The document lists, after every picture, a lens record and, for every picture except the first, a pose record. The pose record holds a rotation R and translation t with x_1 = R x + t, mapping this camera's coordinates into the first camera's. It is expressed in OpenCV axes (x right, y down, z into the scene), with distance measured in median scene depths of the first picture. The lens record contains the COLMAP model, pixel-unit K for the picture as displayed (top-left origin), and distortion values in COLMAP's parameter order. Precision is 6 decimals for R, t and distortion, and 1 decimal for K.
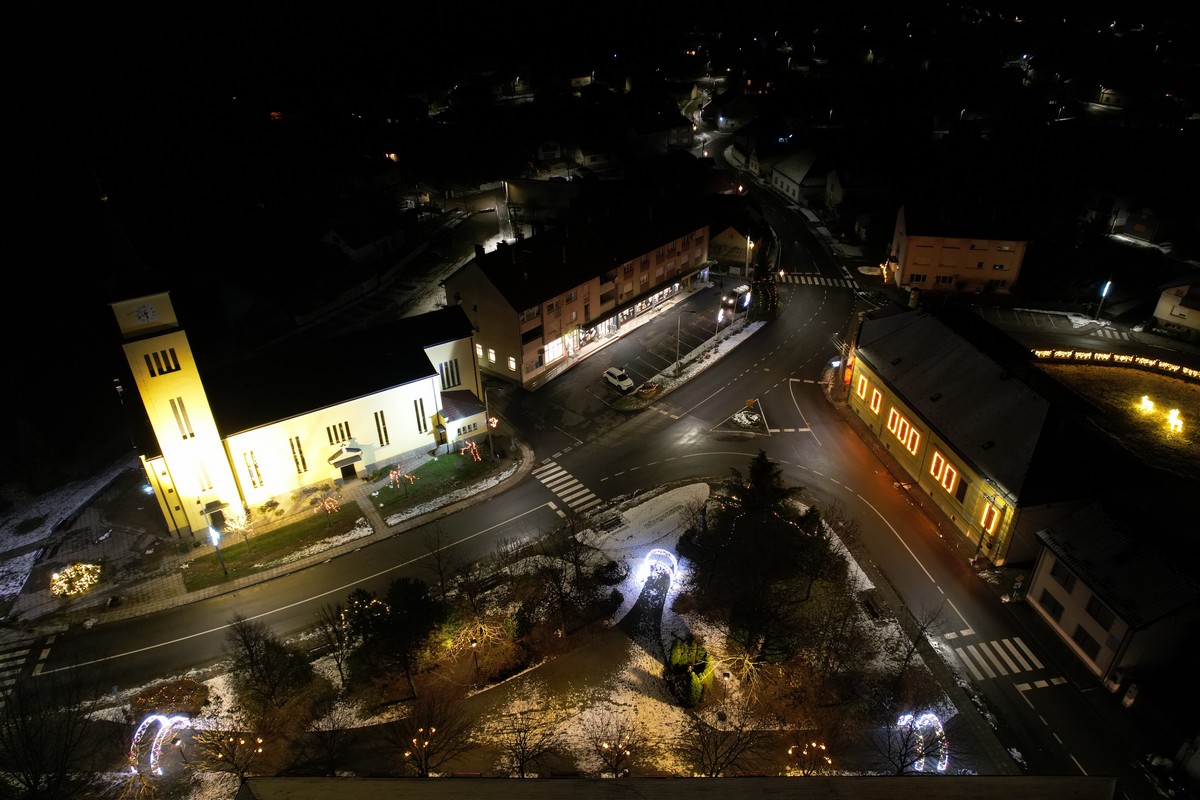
lens RADIAL K [[774.3, 0, 600.0], [0, 774.3, 400.0], [0, 0, 1]] dist [-0.073217, 0.062196]
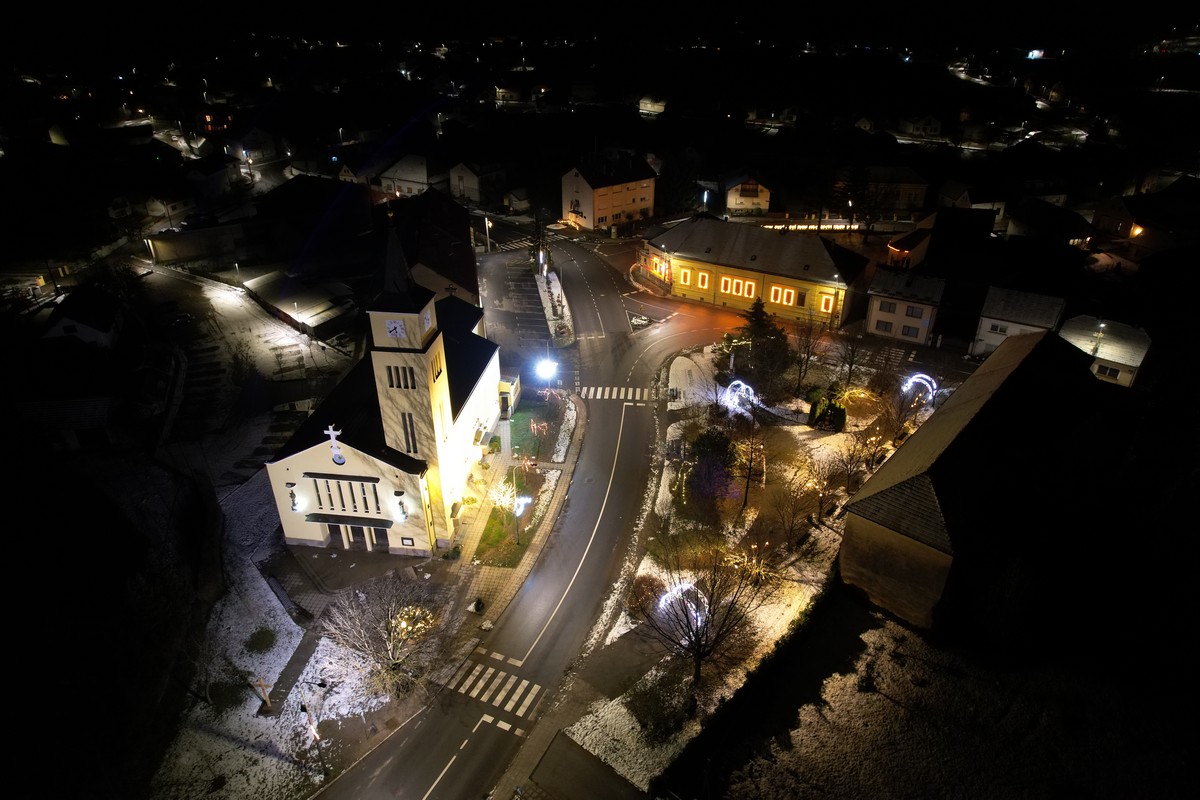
lens RADIAL K [[774.3, 0, 600.0], [0, 774.3, 400.0], [0, 0, 1]] dist [-0.073217, 0.062196]
pose [[0.651208, -0.351509, 0.672584, -0.860061], [0.373409, 0.919969, 0.119257, -0.038418], [-0.660677, 0.173488, 0.730348, 0.066915]]
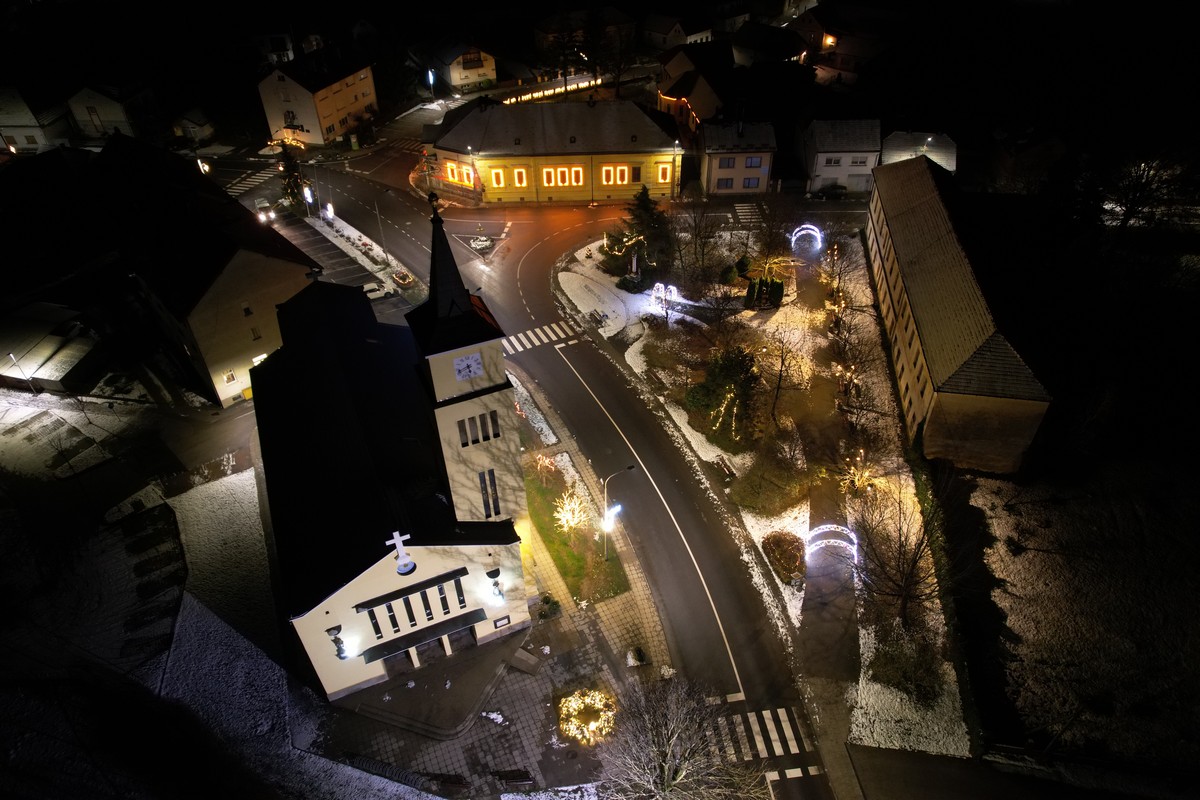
lens RADIAL K [[774.3, 0, 600.0], [0, 774.3, 400.0], [0, 0, 1]] dist [-0.073217, 0.062196]
pose [[0.150374, -0.609127, 0.778686, -0.857674], [0.509149, 0.722872, 0.467144, -0.263626], [-0.847440, 0.326221, 0.418838, 0.451946]]
